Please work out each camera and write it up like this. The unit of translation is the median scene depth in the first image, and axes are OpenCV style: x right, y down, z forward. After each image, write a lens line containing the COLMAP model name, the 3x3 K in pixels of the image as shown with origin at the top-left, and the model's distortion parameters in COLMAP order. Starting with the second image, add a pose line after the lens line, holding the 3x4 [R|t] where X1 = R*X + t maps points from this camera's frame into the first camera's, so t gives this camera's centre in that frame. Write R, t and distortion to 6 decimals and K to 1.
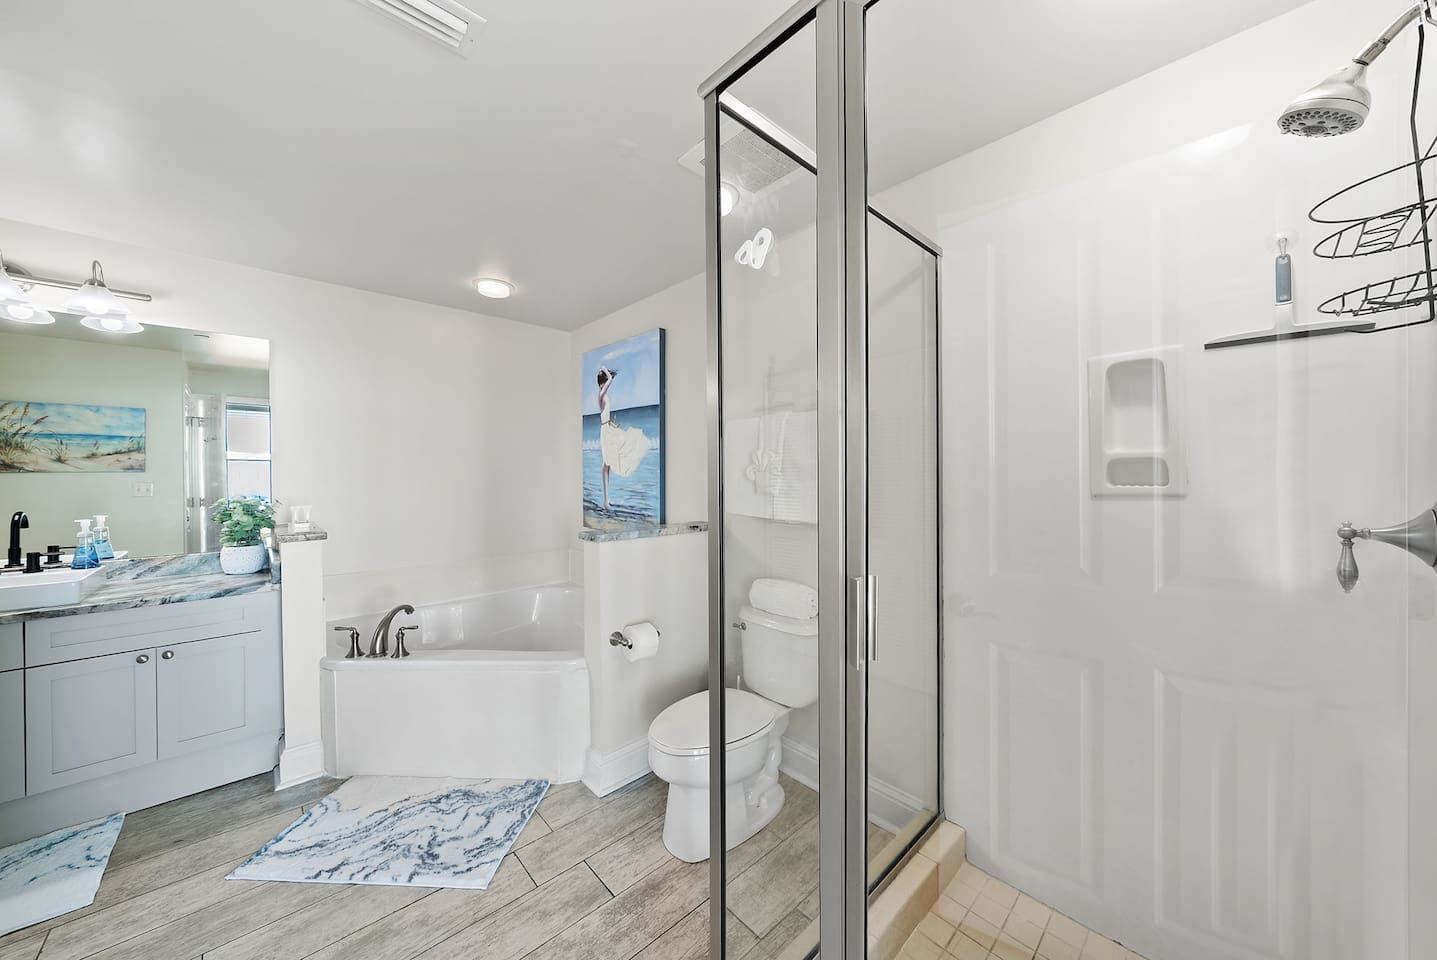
lens RADIAL K [[499.3, 0, 720.0], [0, 499.3, 475.9], [0, 0, 1]] dist [-0.005693, 0.000621]
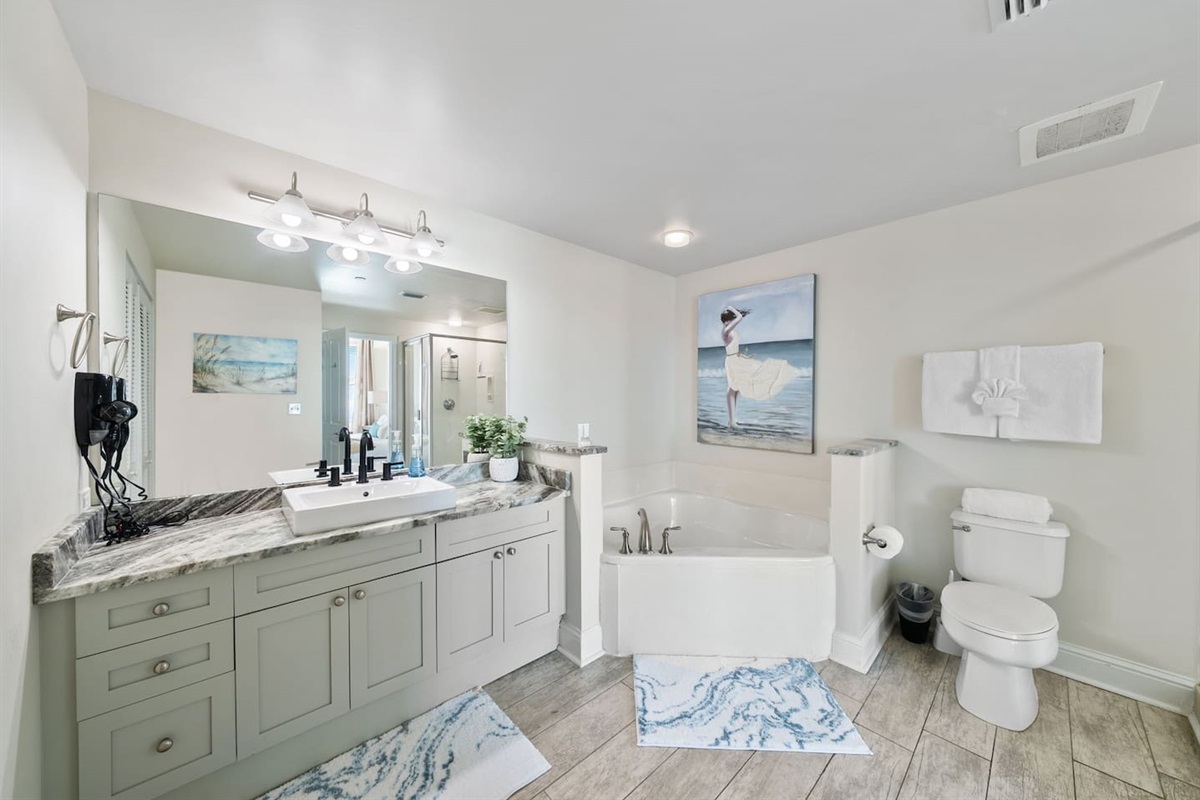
lens RADIAL K [[417.3, 0, 599.2], [0, 417.3, 401.0], [0, 0, 1]] dist [-0.004139, 0.000077]
pose [[0.999981, 0.005318, -0.003203, -0.589563], [-0.005307, 0.999981, 0.003256, 0.002573], [0.003221, -0.003239, 0.999990, 0.015568]]
